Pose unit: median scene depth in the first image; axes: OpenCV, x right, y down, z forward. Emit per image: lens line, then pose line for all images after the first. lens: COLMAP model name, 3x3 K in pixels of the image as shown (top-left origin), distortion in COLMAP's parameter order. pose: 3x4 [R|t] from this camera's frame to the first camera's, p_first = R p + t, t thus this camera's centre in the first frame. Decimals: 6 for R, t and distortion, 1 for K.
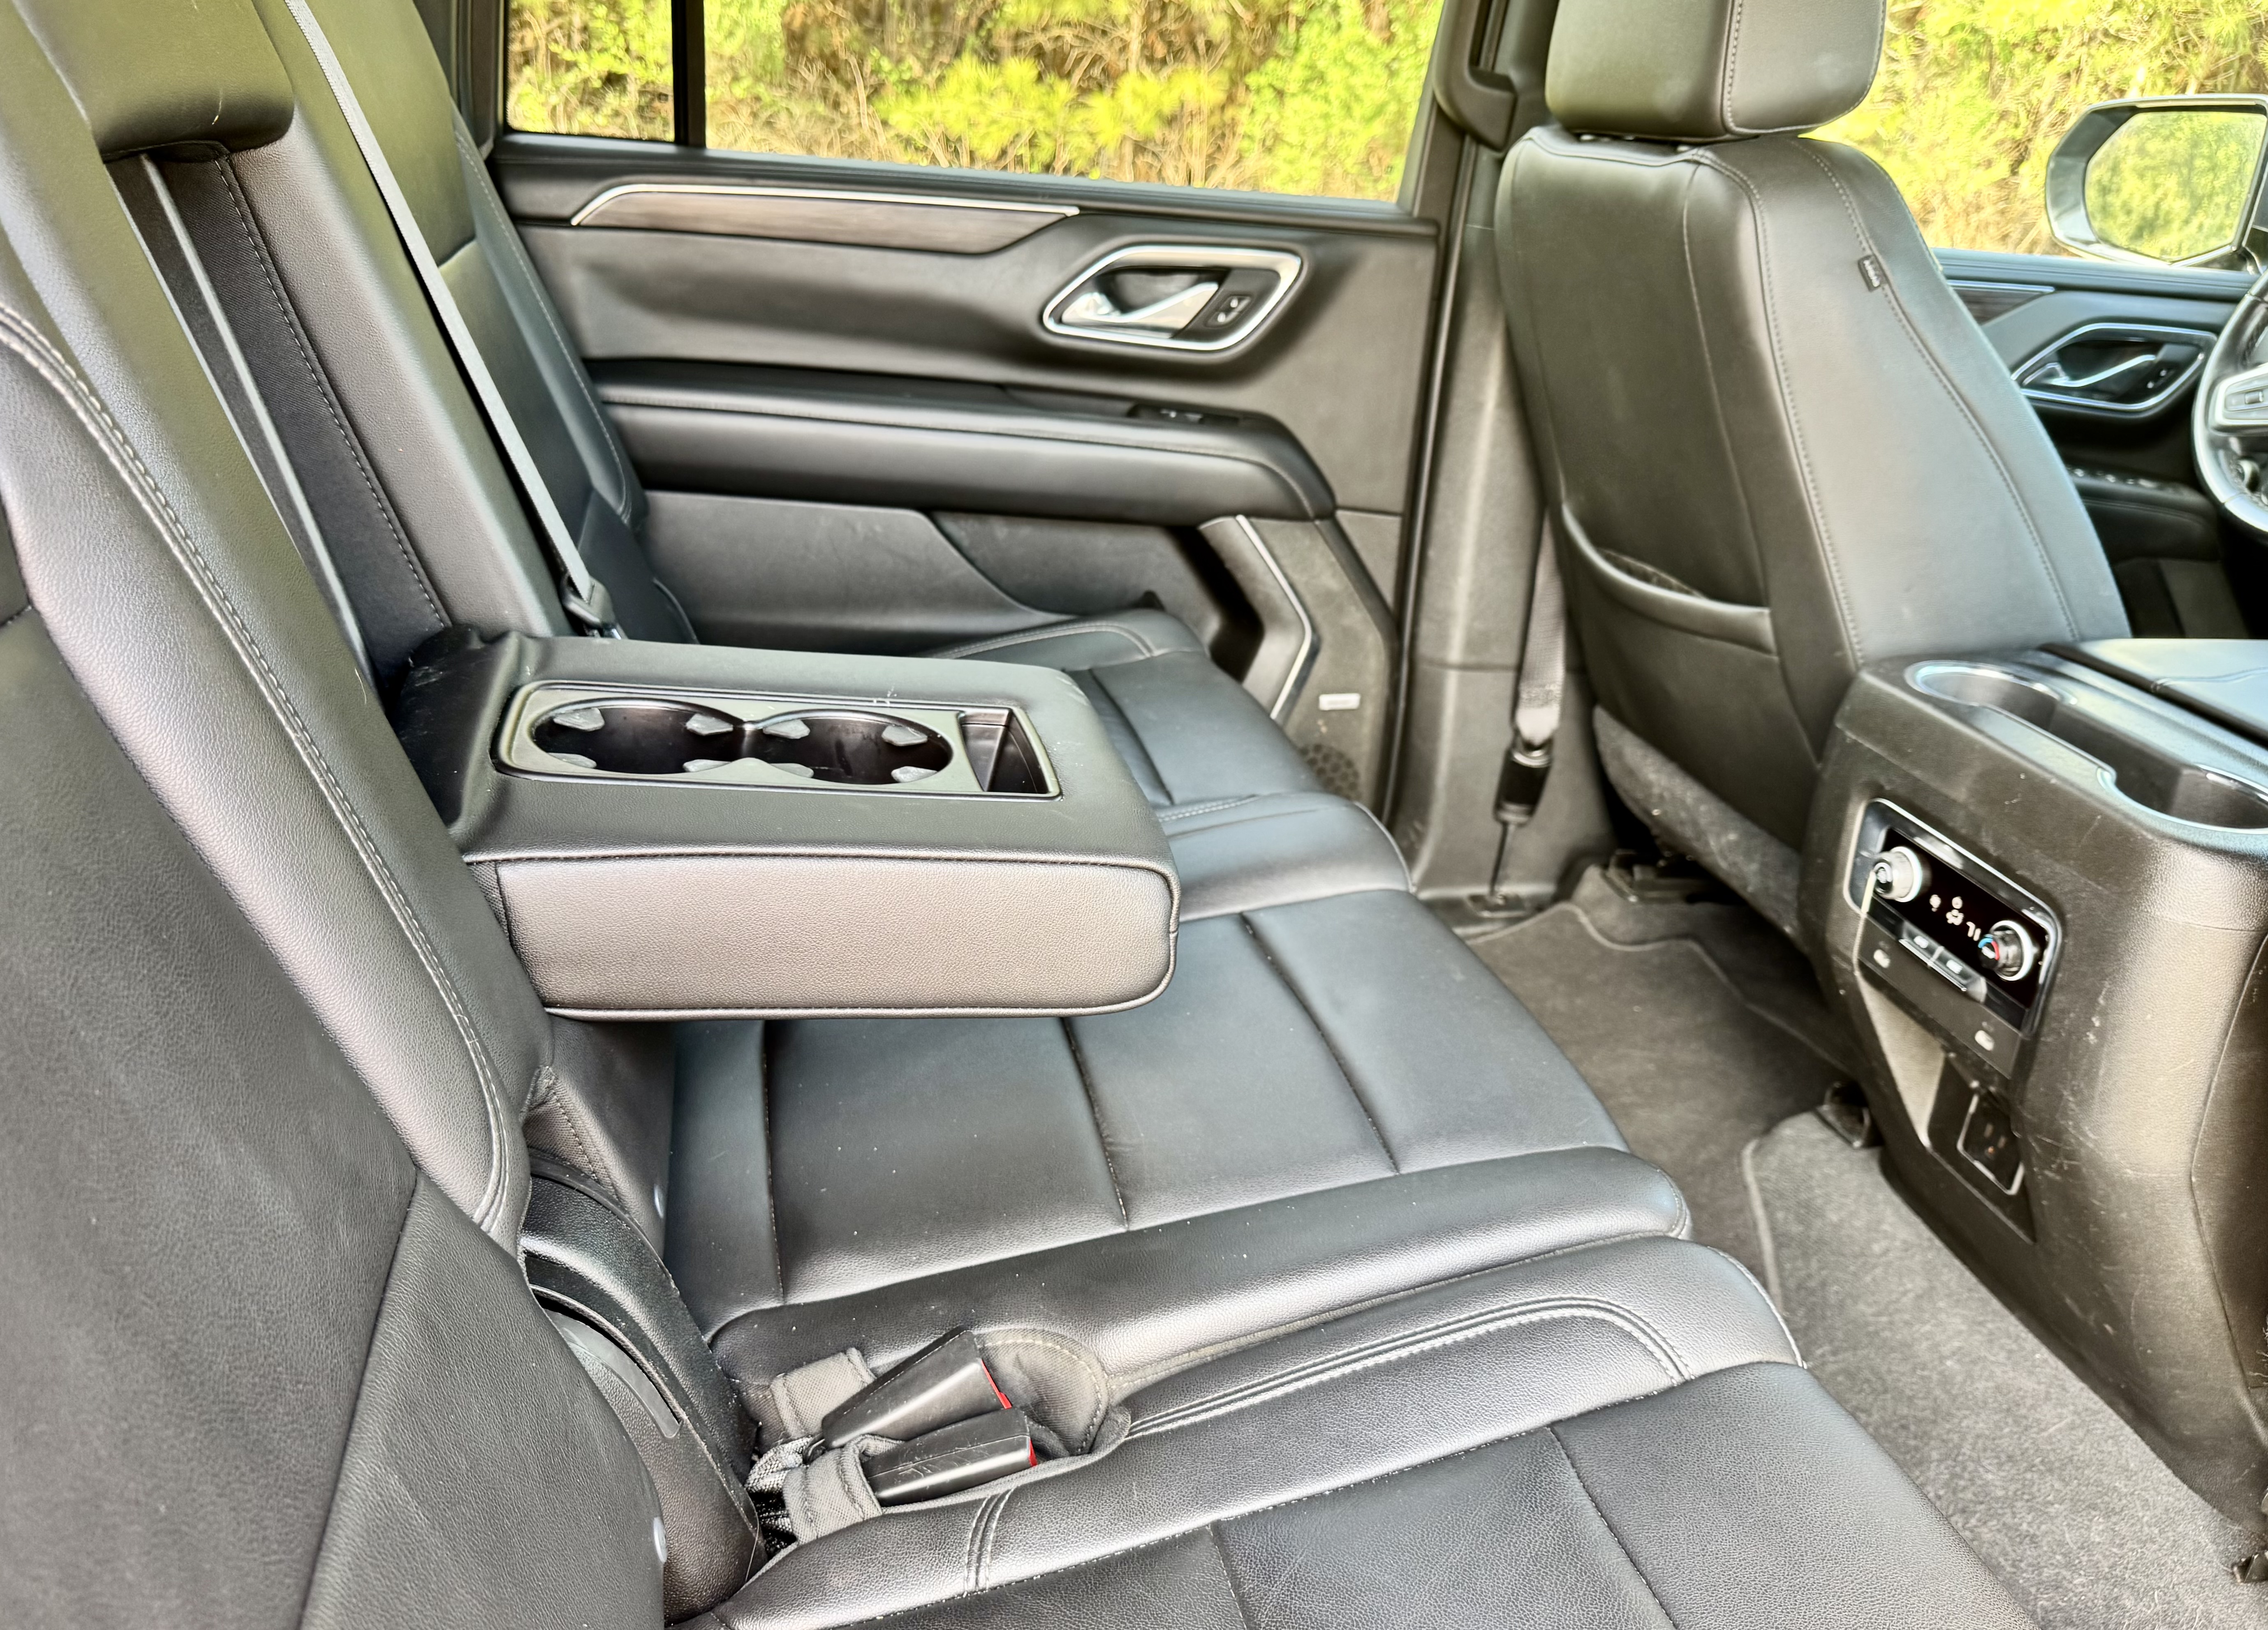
lens RADIAL K [[1674.9, 0, 1127.4], [0, 1674.9, 777.7], [0, 0, 1]] dist [0.044857, -0.015039]
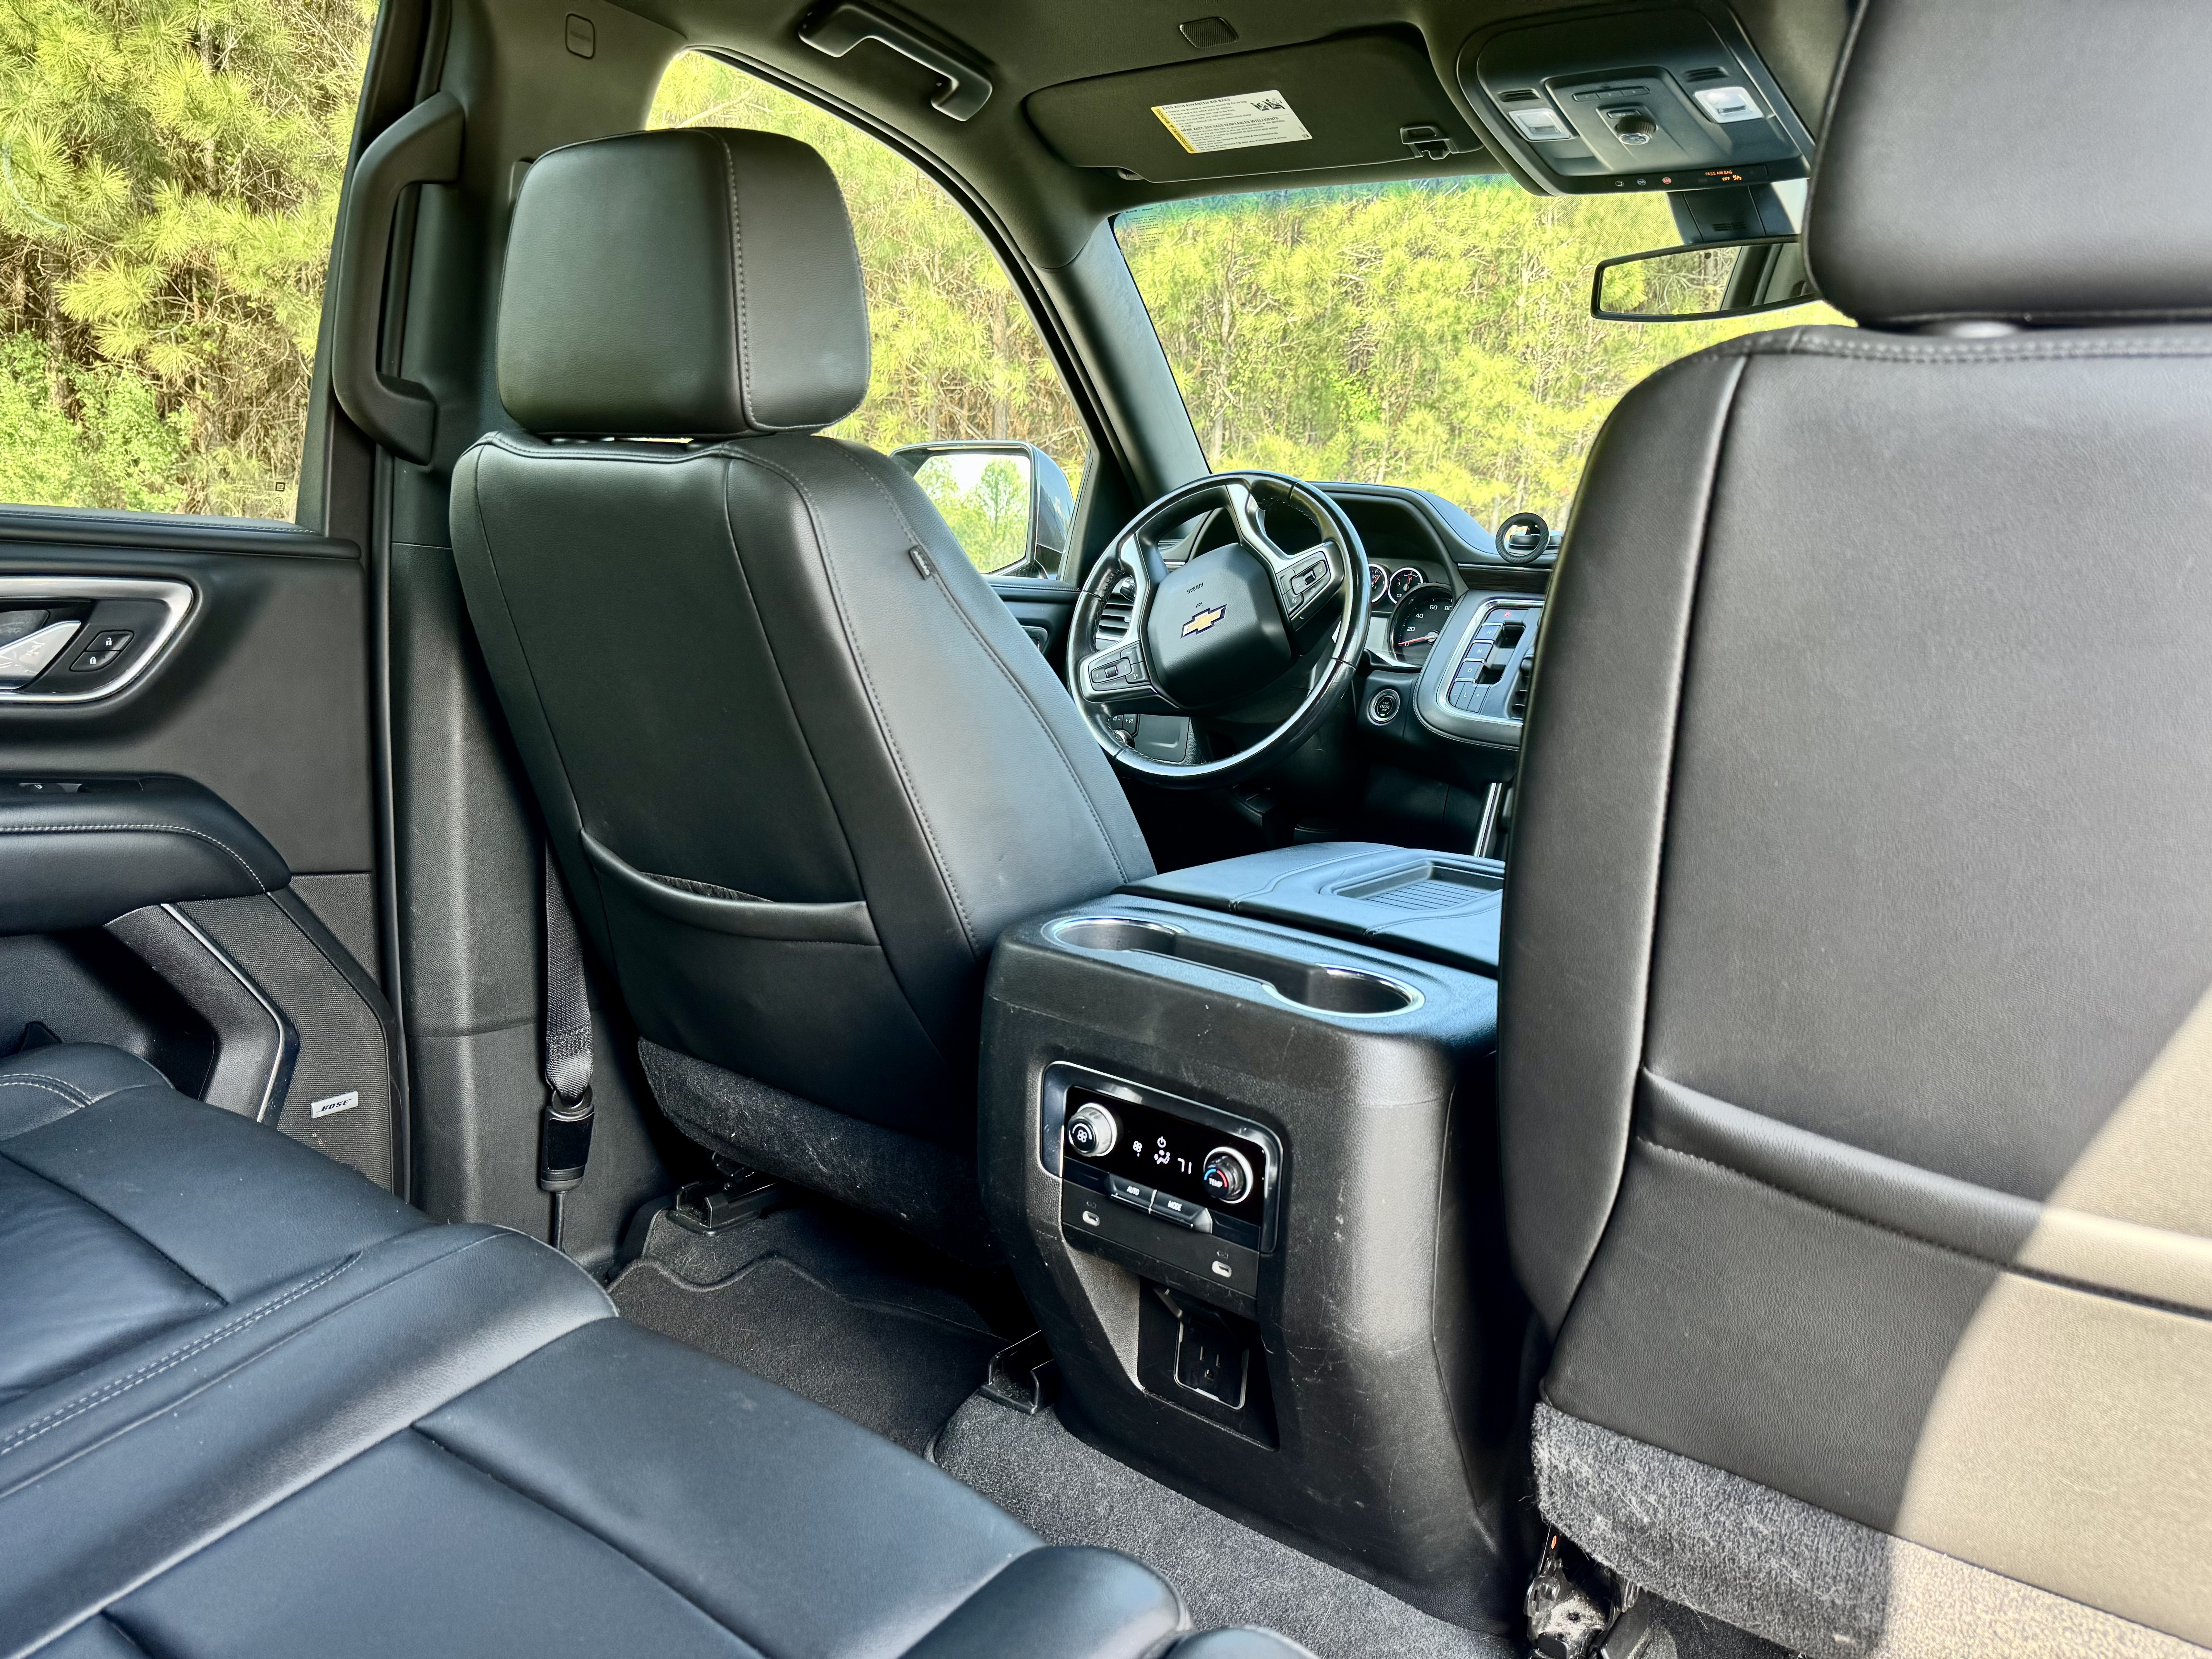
lens RADIAL K [[1569.5, 0, 1106.2], [0, 1569.5, 834.1], [0, 0, 1]] dist [0.057055, -0.043458]
pose [[0.756055, -0.140041, 0.639351, -0.080580], [0.240924, 0.967801, -0.072918, -0.032055], [-0.608553, 0.209165, 0.765450, 0.183938]]
